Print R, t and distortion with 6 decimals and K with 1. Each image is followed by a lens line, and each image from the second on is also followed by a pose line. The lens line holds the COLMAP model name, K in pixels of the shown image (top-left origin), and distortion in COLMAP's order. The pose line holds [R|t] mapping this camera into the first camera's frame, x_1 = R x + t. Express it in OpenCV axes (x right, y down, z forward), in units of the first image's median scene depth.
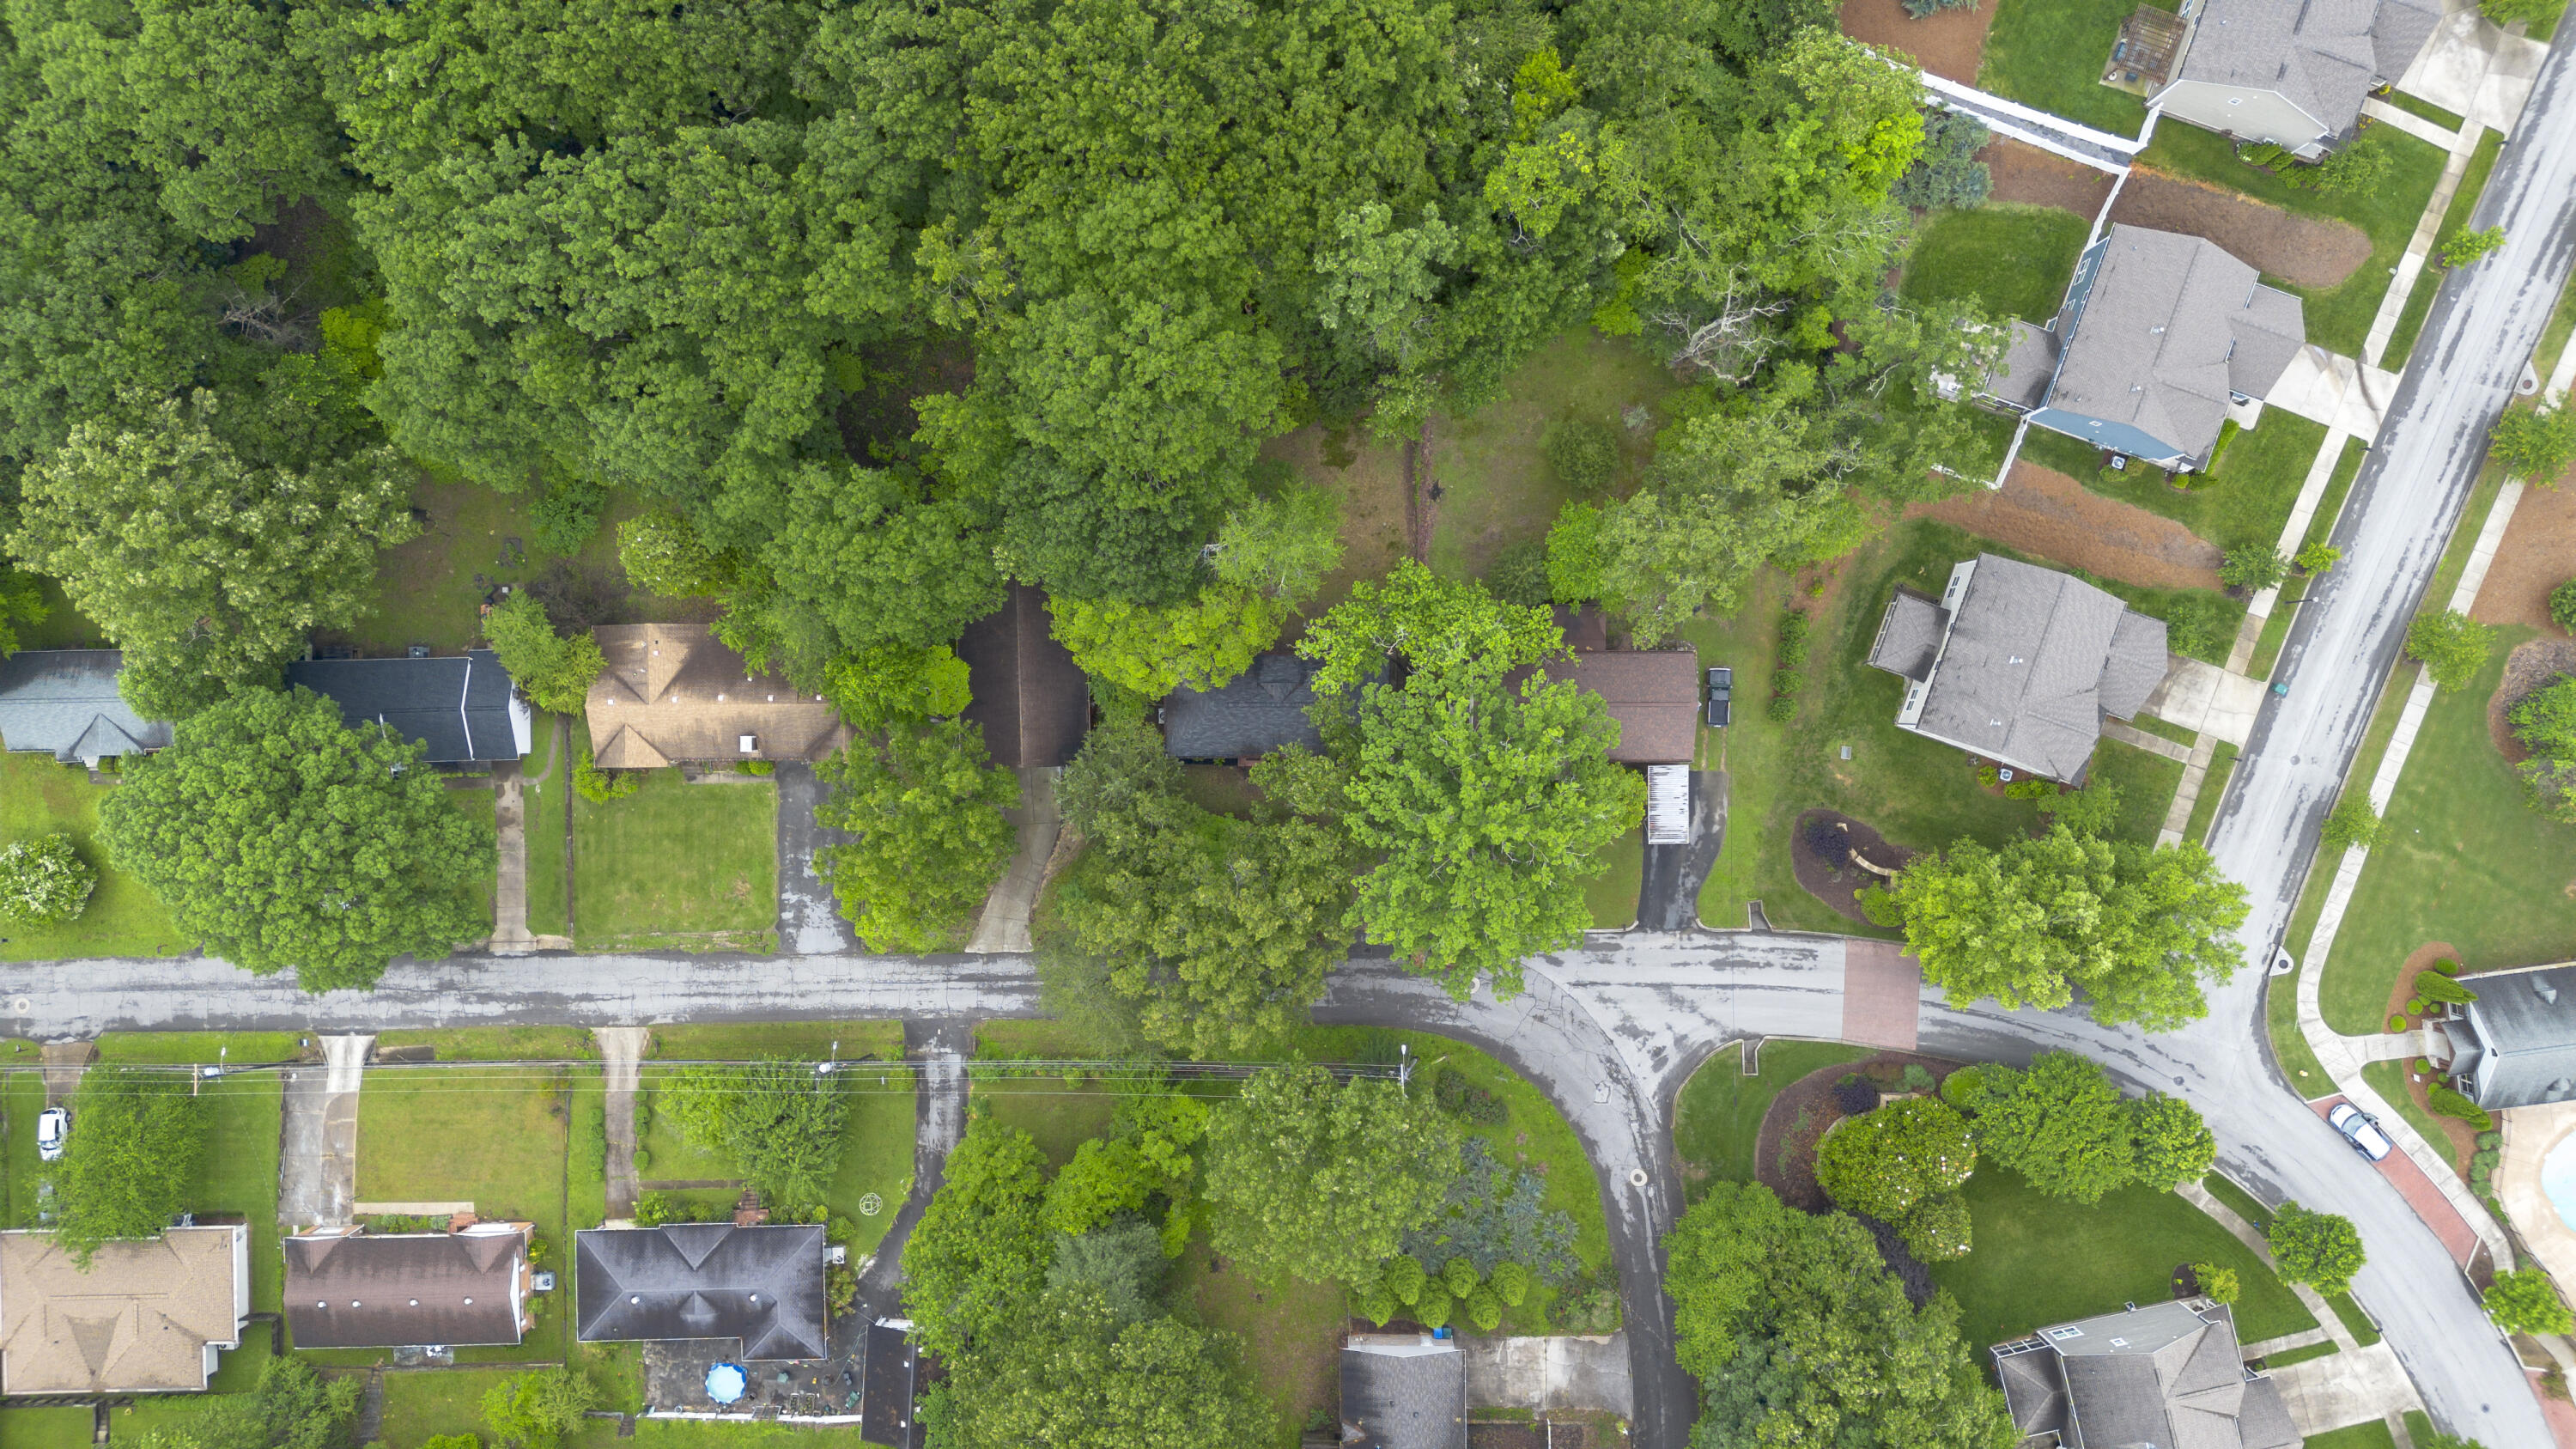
lens RADIAL K [[1810.2, 0, 1289.2], [0, 1810.2, 718.7], [0, 0, 1]] dist [0.107090, -0.105720]
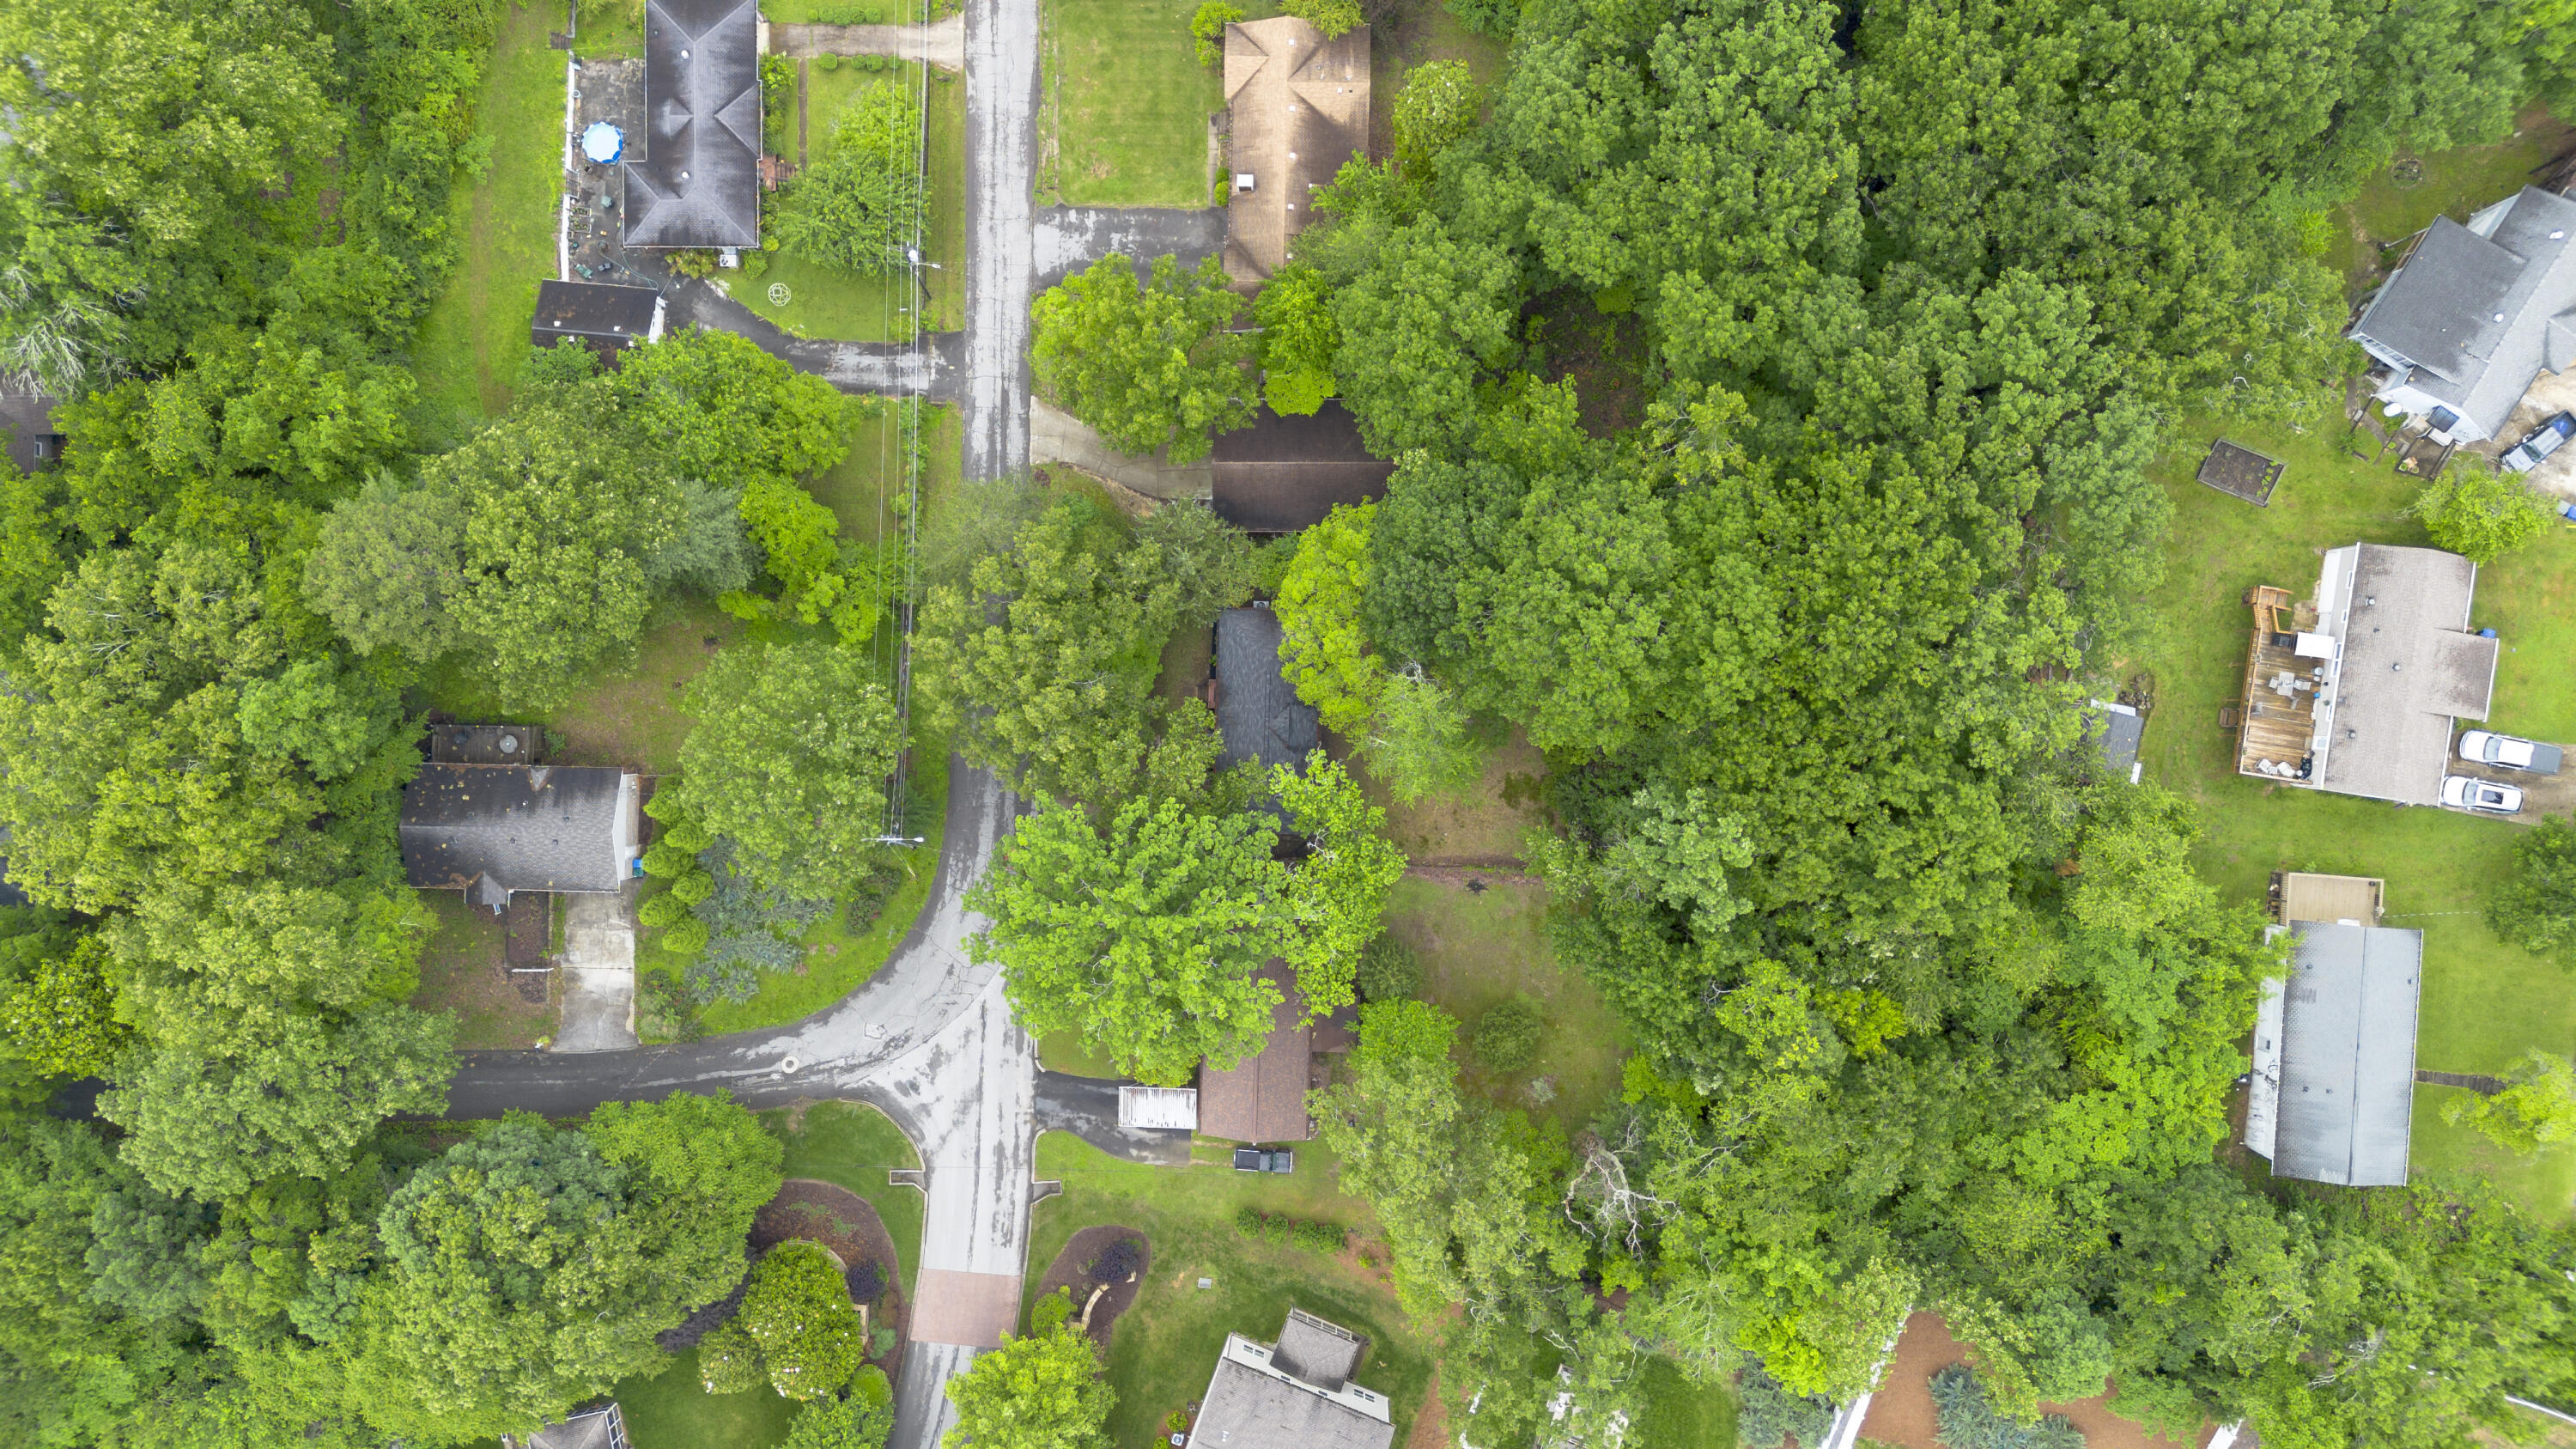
lens RADIAL K [[1810.2, 0, 1289.2], [0, 1810.2, 718.7], [0, 0, 1]] dist [0.107090, -0.105720]
pose [[-0.028321, 0.998947, 0.036097, -0.048474], [-0.999447, -0.028929, 0.016416, -0.039004], [0.017443, -0.035612, 0.999213, 0.004373]]
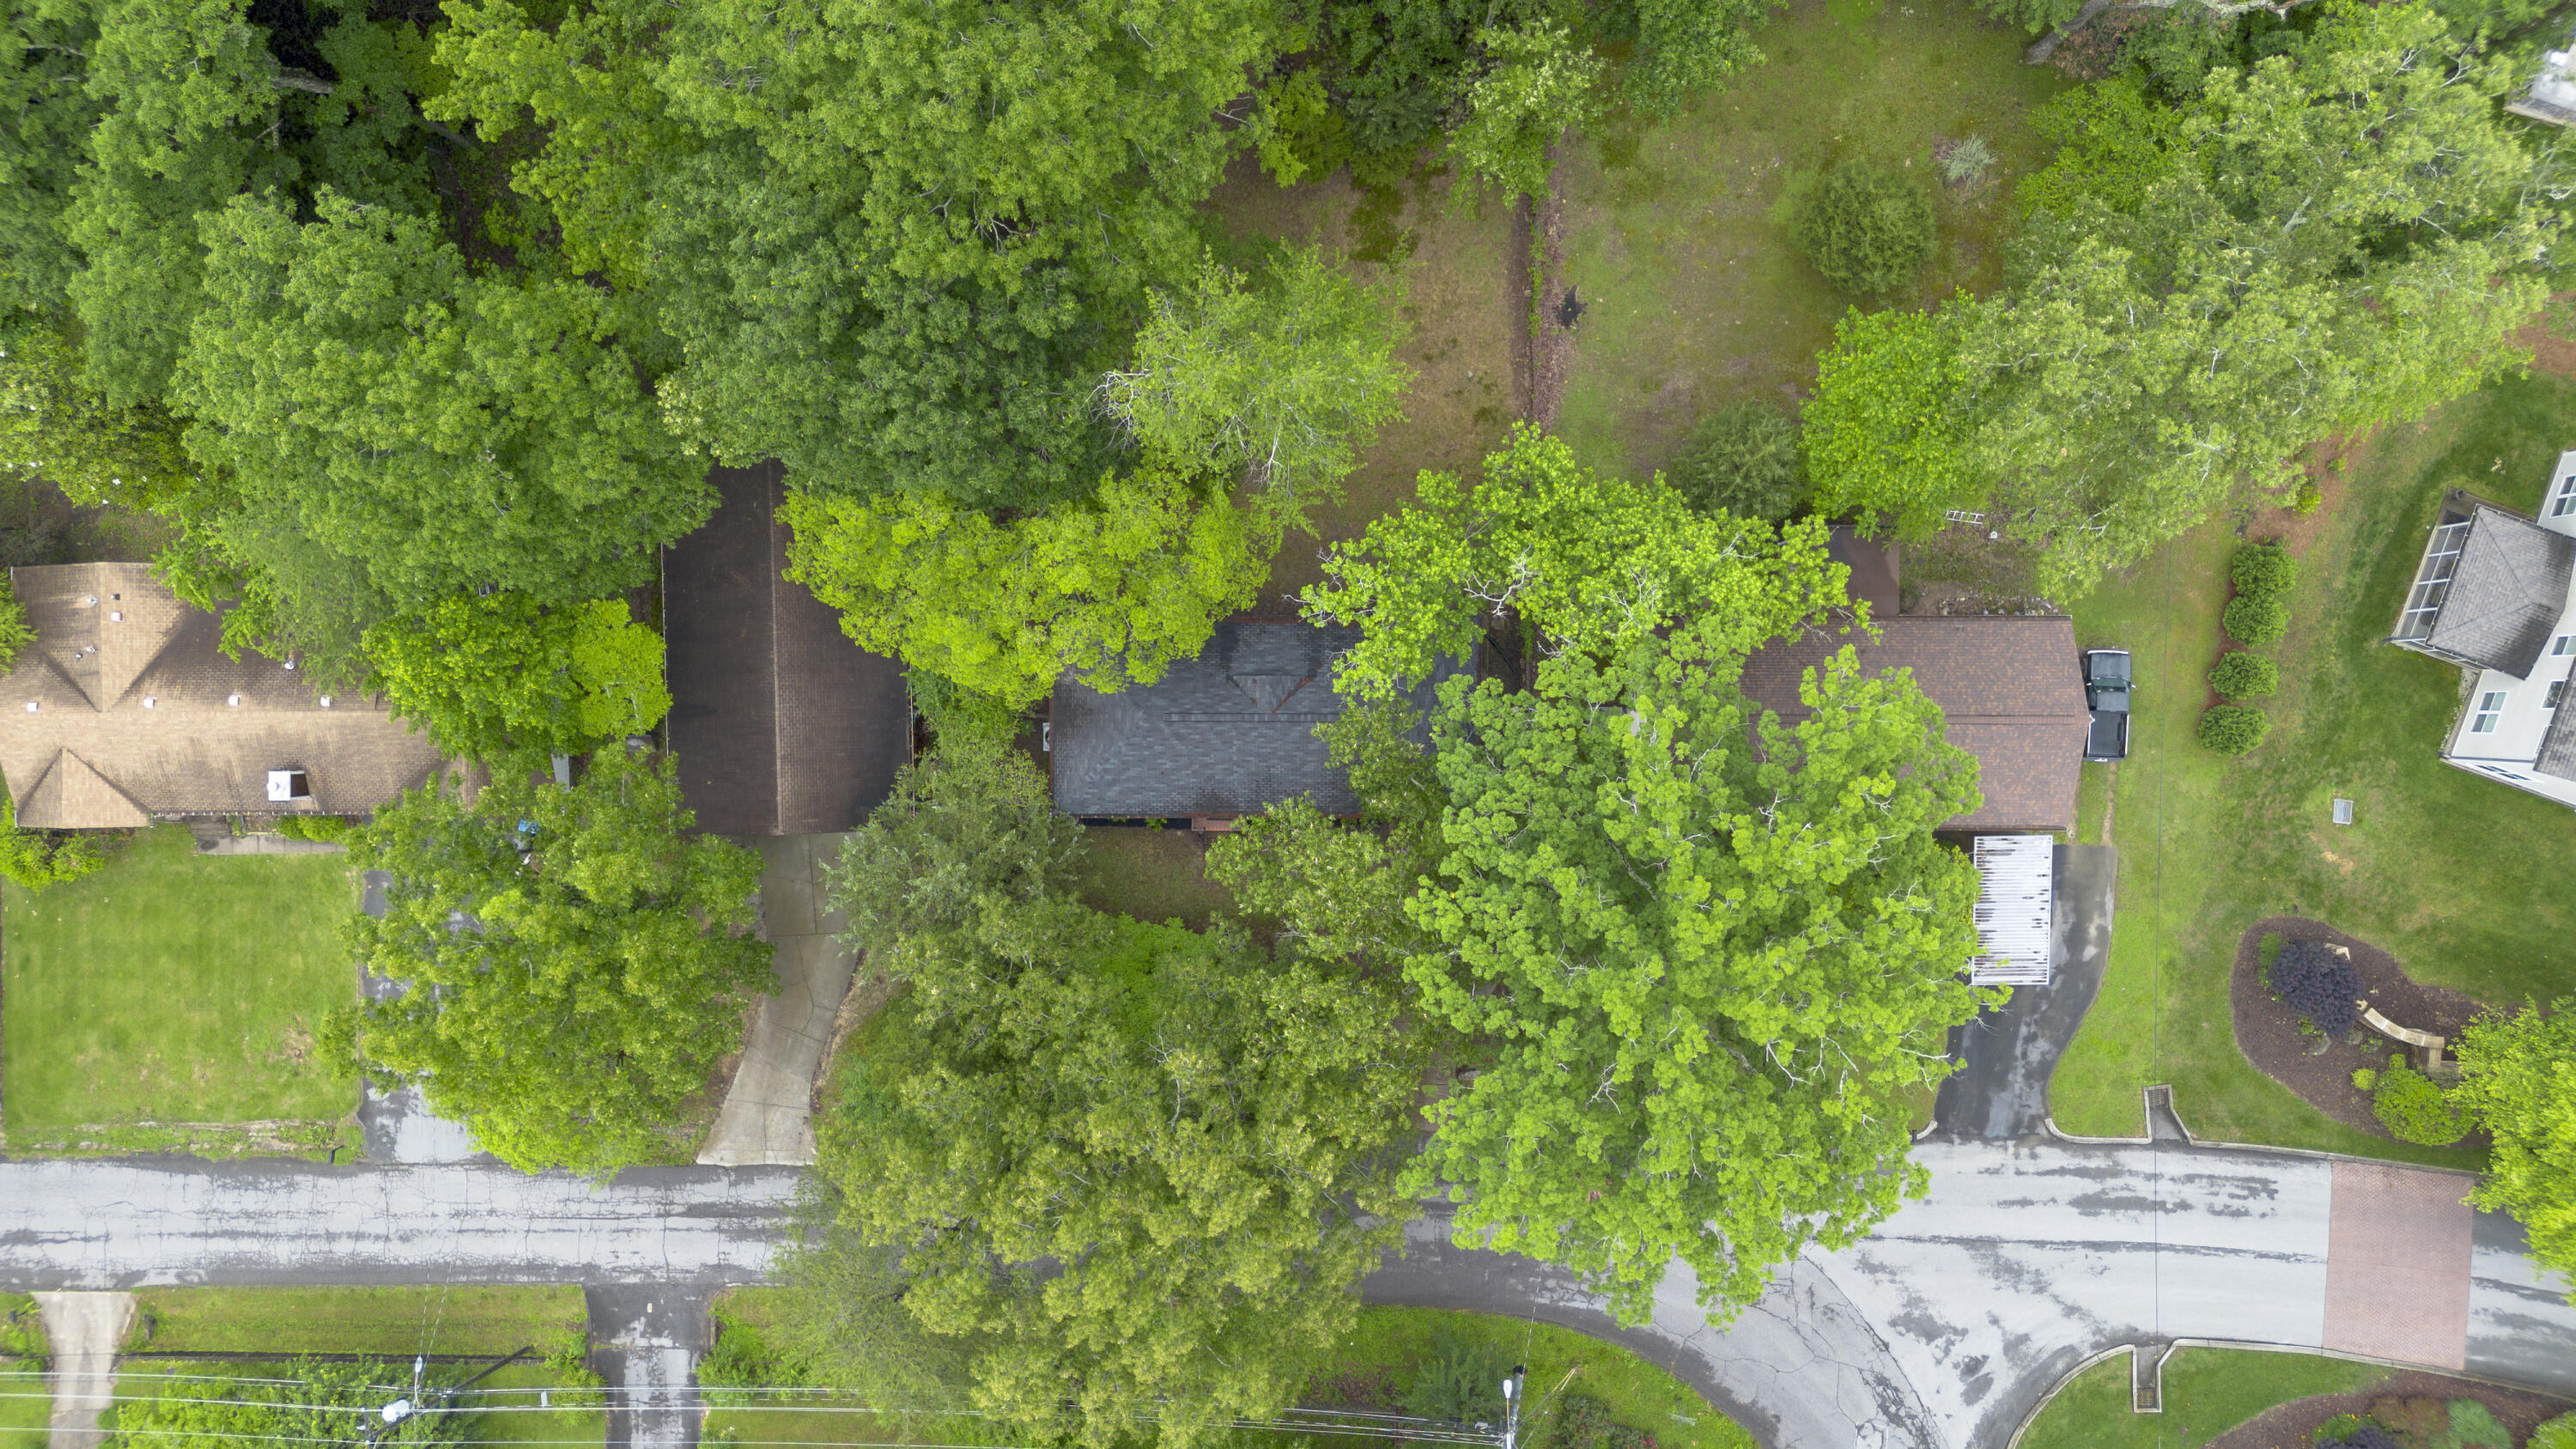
lens RADIAL K [[1810.2, 0, 1289.2], [0, 1810.2, 718.7], [0, 0, 1]] dist [0.107090, -0.105720]
pose [[0.999994, 0.003420, -0.001039, 0.001104], [-0.003418, 0.999993, 0.001249, -0.008600], [0.001043, -0.001246, 0.999999, 0.512095]]
